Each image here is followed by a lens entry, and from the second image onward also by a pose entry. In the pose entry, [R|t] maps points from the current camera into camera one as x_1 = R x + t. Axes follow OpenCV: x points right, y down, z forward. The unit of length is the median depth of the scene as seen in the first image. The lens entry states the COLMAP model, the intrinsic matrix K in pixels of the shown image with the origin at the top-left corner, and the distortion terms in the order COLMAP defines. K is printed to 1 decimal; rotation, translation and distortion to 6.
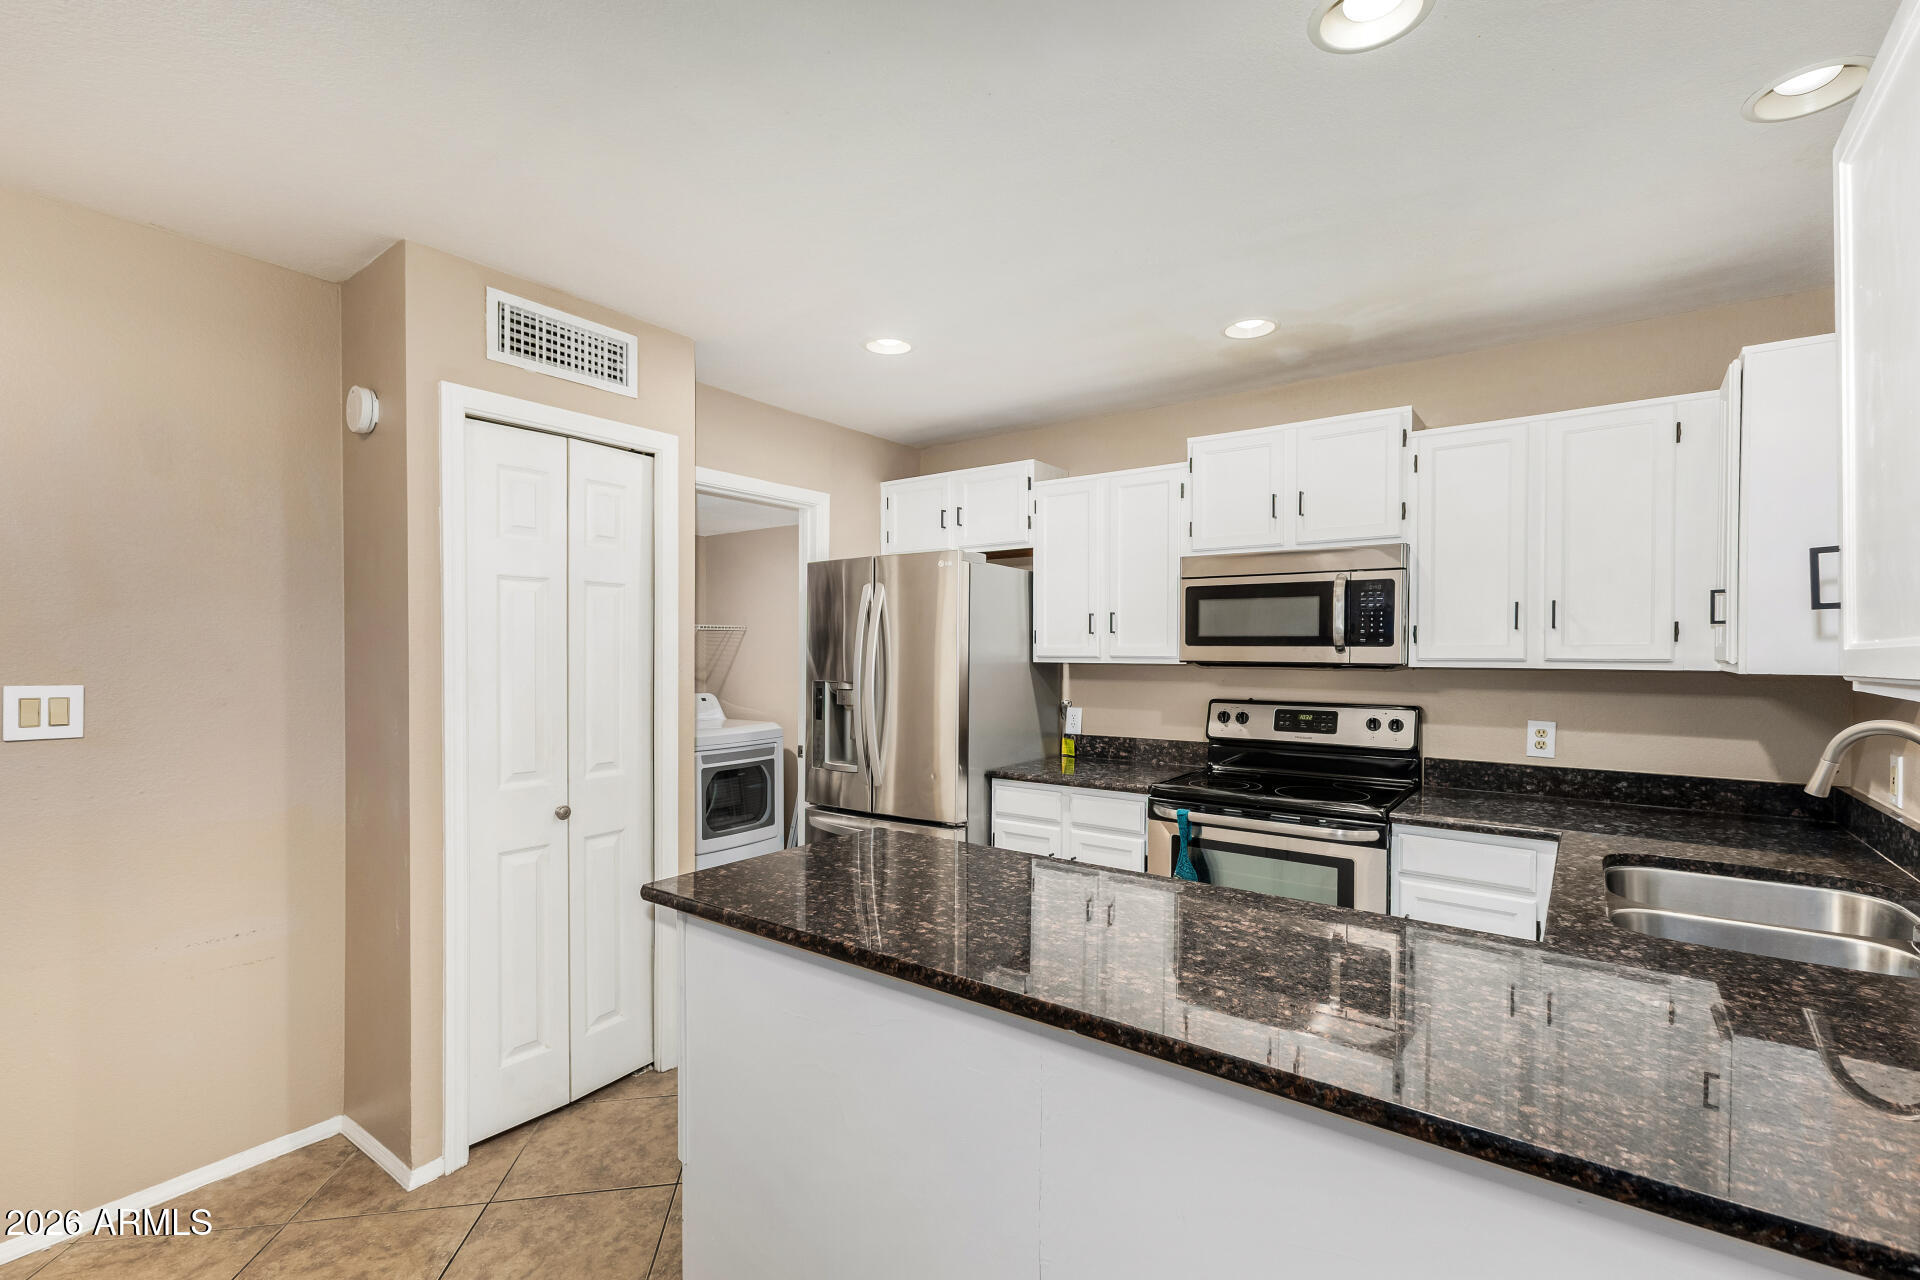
lens RADIAL K [[825.4, 0, 960.0], [0, 825.4, 640.0], [0, 0, 1]] dist [0.015645, -0.004442]
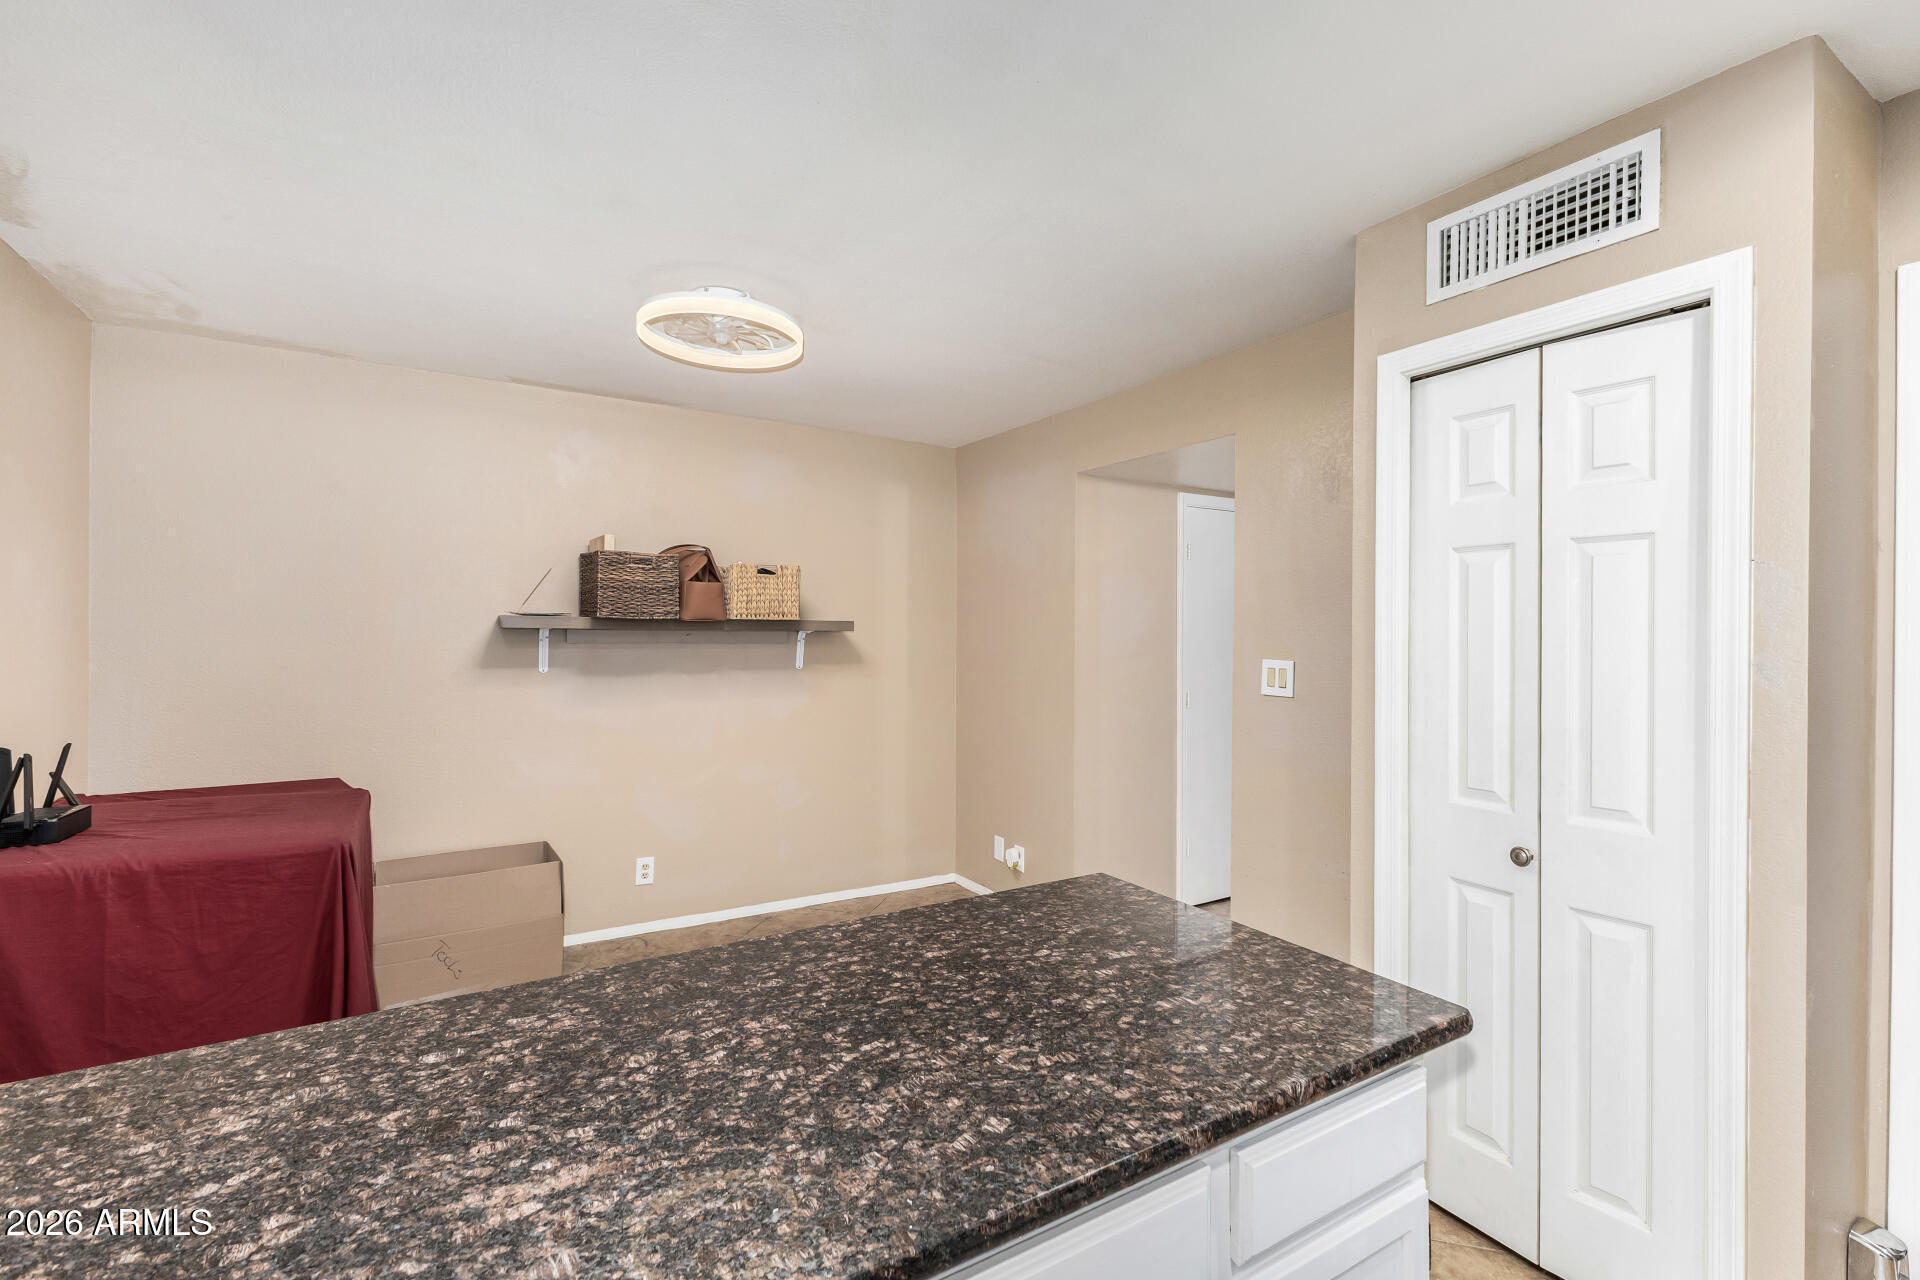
lens RADIAL K [[825.4, 0, 960.0], [0, 825.4, 640.0], [0, 0, 1]] dist [0.015645, -0.004442]
pose [[-0.351234, 0.002921, -0.936283, 0.502044], [0.002606, 0.999994, 0.002142, 0.013794], [0.936284, -0.001687, -0.351240, 0.999537]]
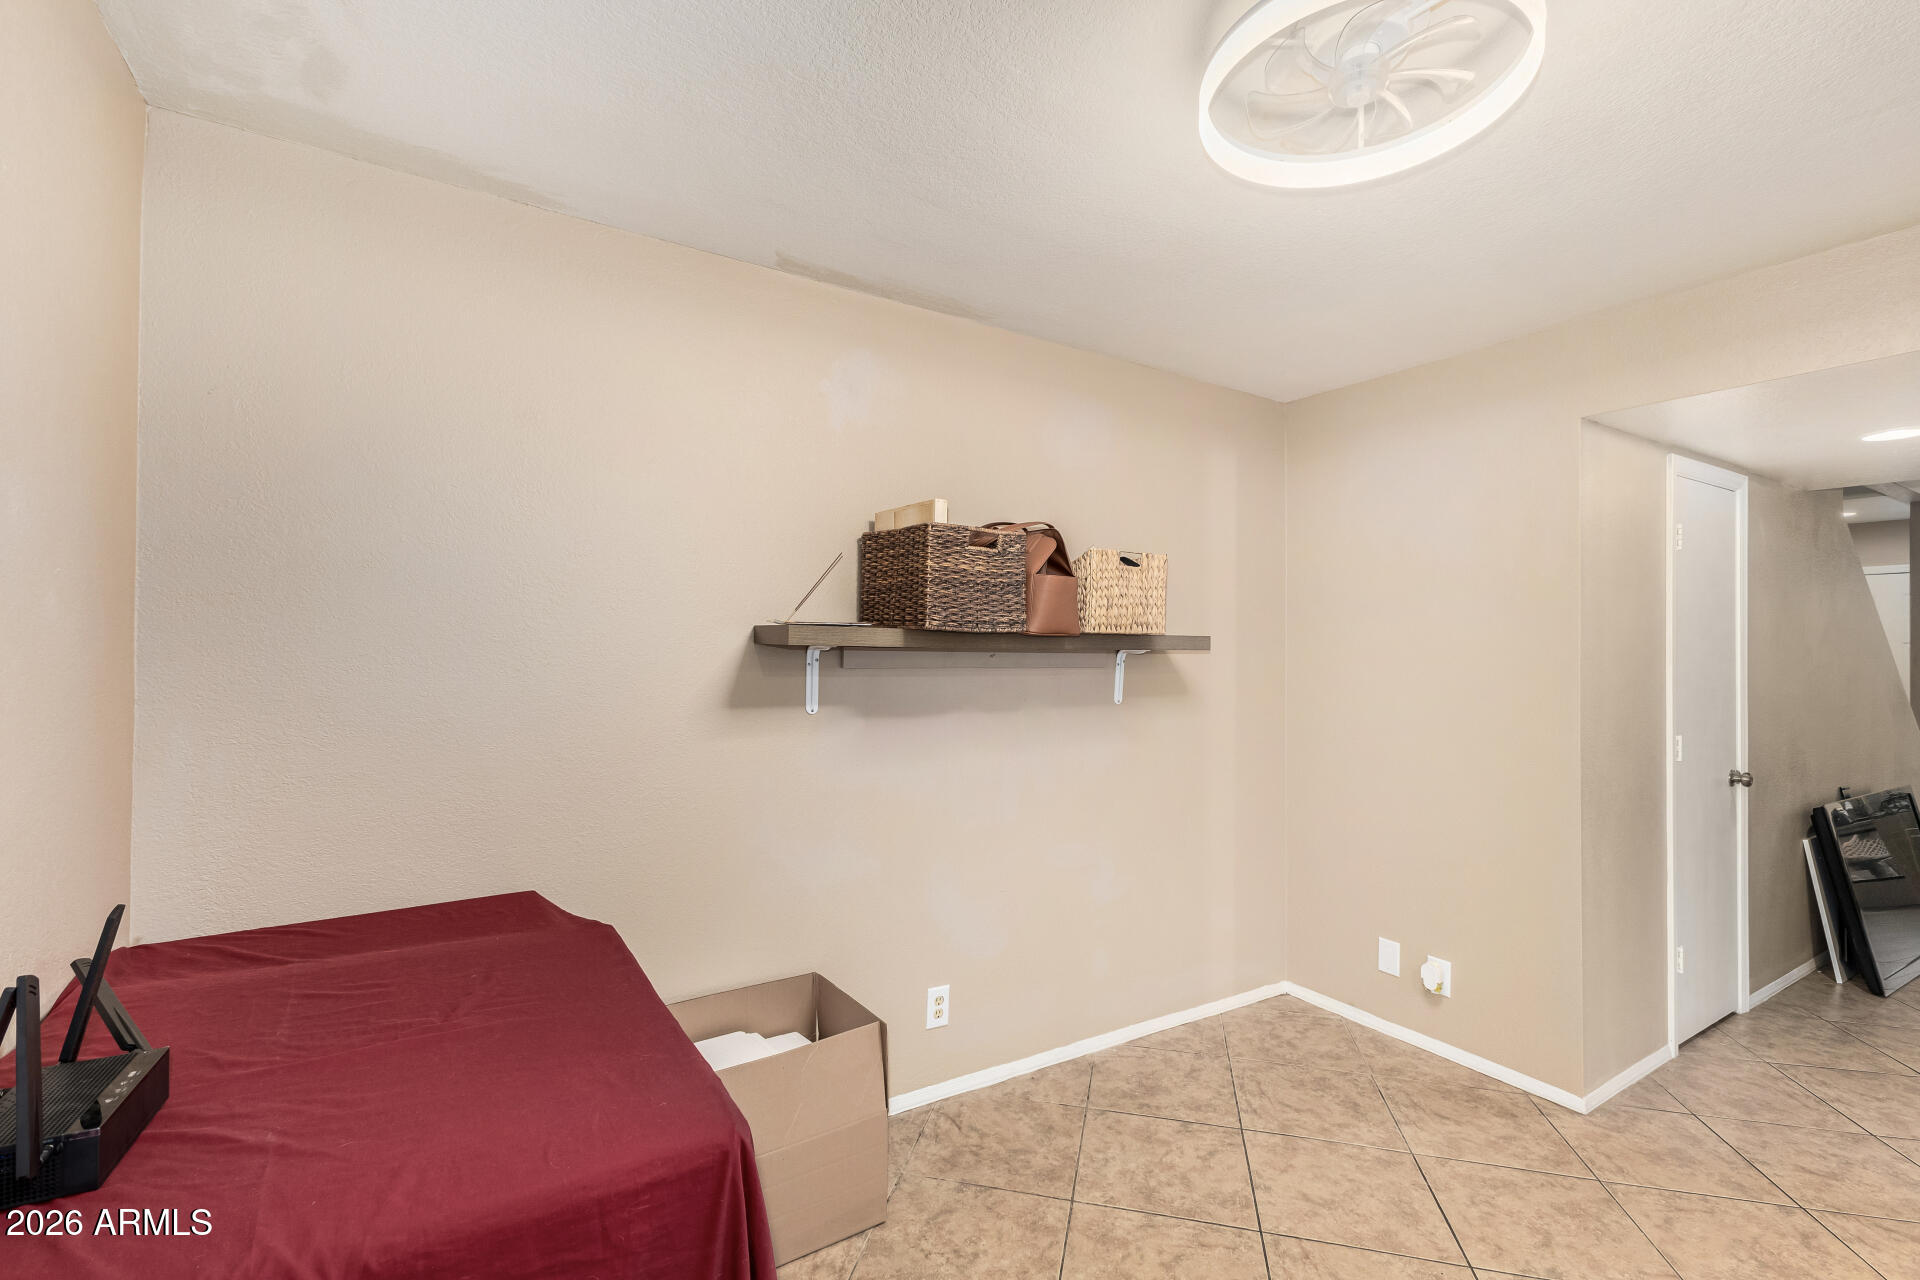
lens RADIAL K [[785.3, 0, 916.1], [0, 785.3, 648.7], [0, 0, 1]] dist [0.007718, -0.000143]
pose [[-0.345497, -0.006728, -0.938396, 0.391000], [0.001500, 0.999969, -0.007722, 0.010396], [0.938419, -0.004075, -0.345477, 0.711731]]
